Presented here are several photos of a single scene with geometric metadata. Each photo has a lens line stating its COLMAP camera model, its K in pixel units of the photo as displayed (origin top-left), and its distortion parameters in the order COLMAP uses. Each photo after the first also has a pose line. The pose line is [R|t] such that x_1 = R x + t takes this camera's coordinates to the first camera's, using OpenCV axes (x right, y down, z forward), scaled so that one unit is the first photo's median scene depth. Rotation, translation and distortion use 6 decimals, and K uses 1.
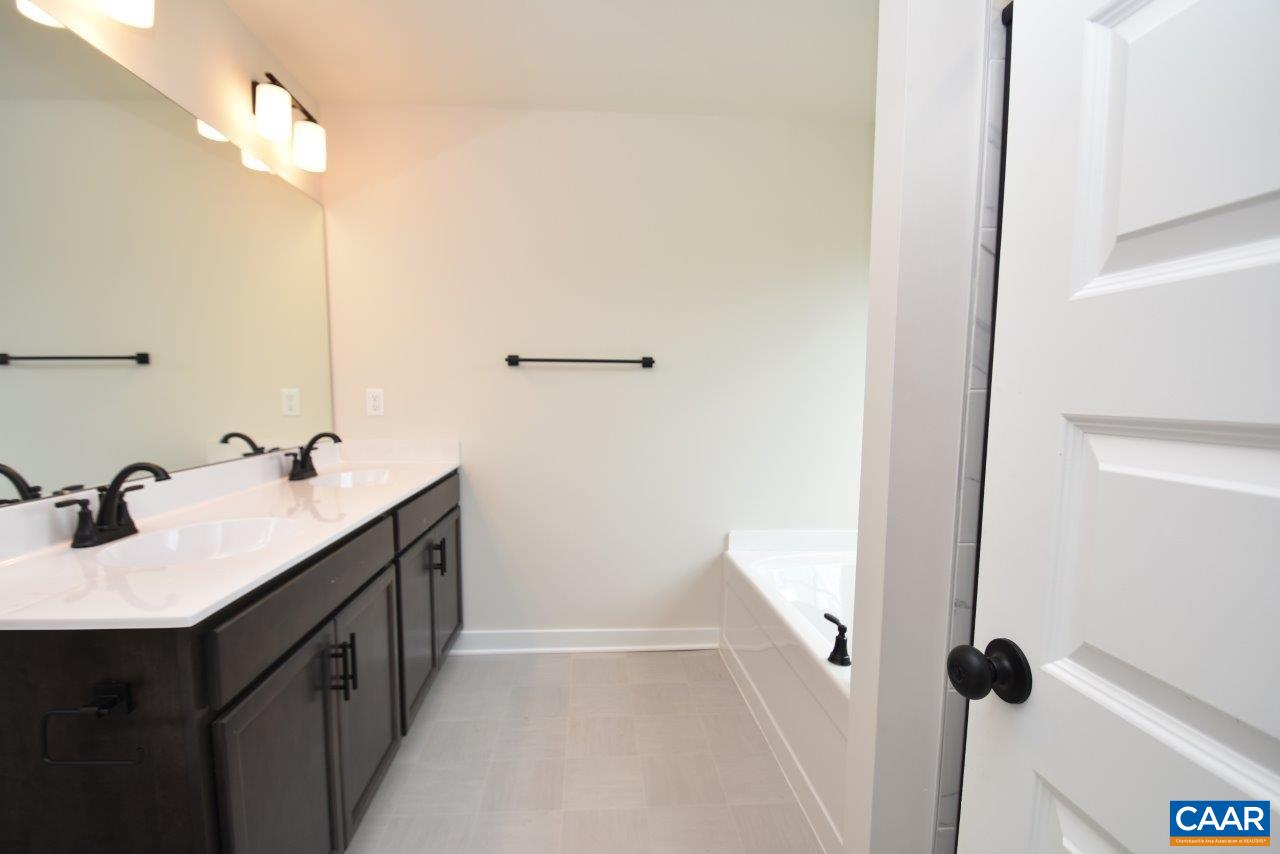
lens RADIAL K [[587.5, 0, 621.3], [0, 587.5, 449.3], [0, 0, 1]] dist [0.003377, -0.012403]
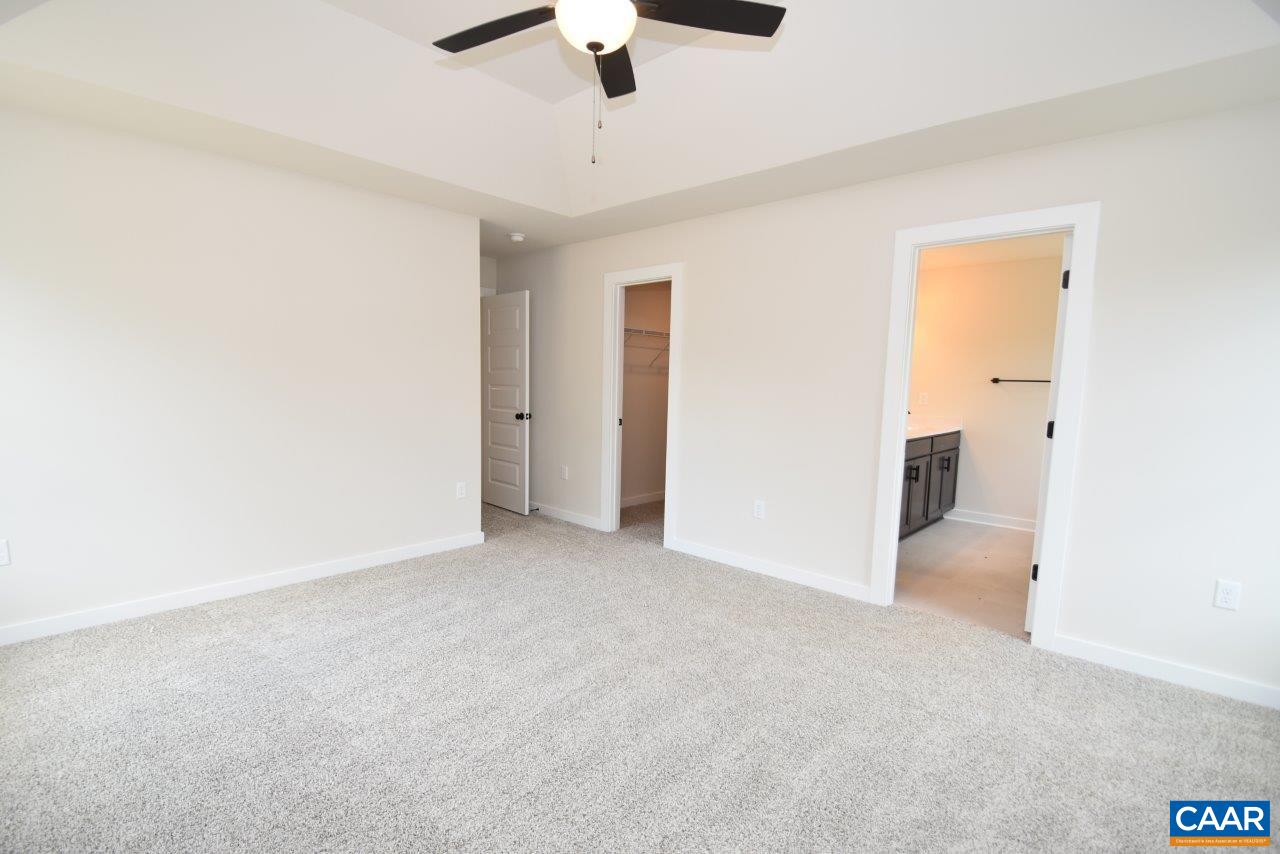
lens RADIAL K [[556.8, 0, 626.3], [0, 556.8, 445.7], [0, 0, 1]] dist [0.008018, -0.015309]
pose [[0.677368, 0.090427, -0.730066, 0.580766], [-0.089018, 0.995199, 0.040675, 0.169081], [0.730239, 0.037437, 0.682165, -1.916608]]
